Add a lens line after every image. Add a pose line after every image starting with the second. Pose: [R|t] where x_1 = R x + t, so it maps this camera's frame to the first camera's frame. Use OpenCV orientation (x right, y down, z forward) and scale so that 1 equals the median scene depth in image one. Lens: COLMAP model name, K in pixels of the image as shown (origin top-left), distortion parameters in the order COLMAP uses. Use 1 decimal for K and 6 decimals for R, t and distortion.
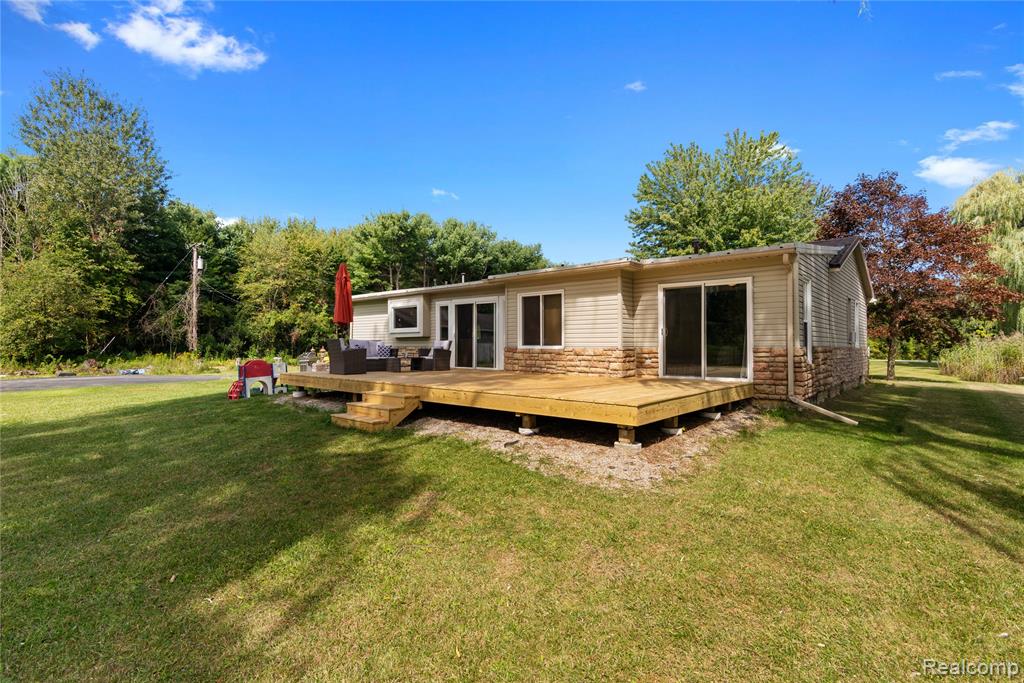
lens RADIAL K [[495.1, 0, 512.3], [0, 495.1, 341.0], [0, 0, 1]] dist [0.018392, 0.001280]
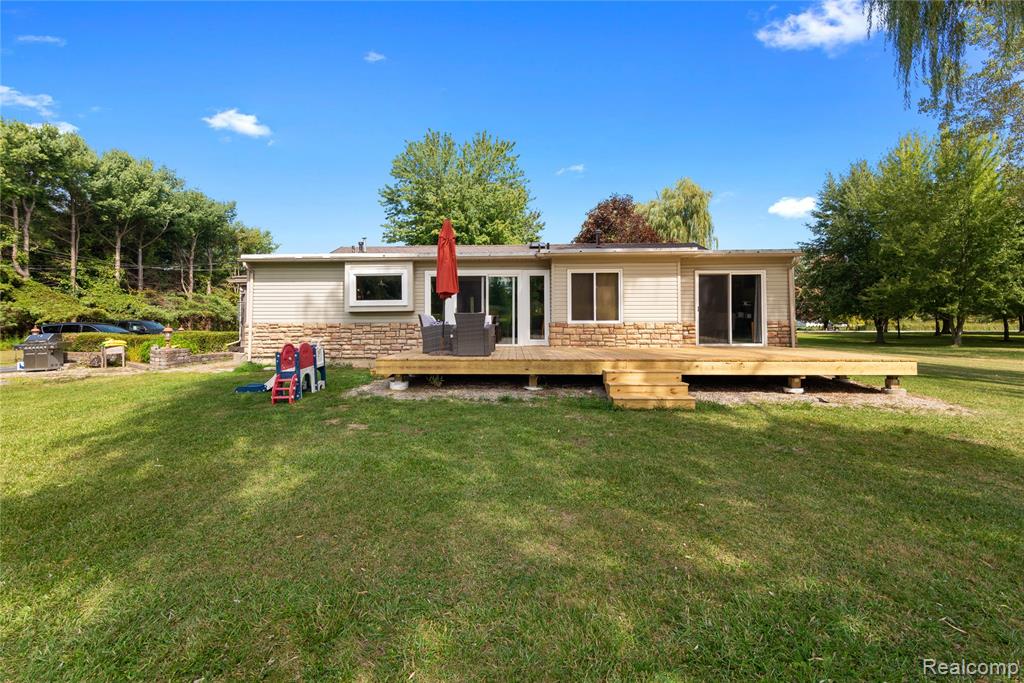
lens RADIAL K [[495.1, 0, 500.4], [0, 495.1, 325.4], [0, 0, 1]] dist [0.018392, 0.001280]
pose [[0.777335, -0.009297, 0.629018, -0.751368], [-0.001295, 0.999865, 0.016379, 0.002302], [-0.629085, -0.013547, 0.777218, 0.297683]]
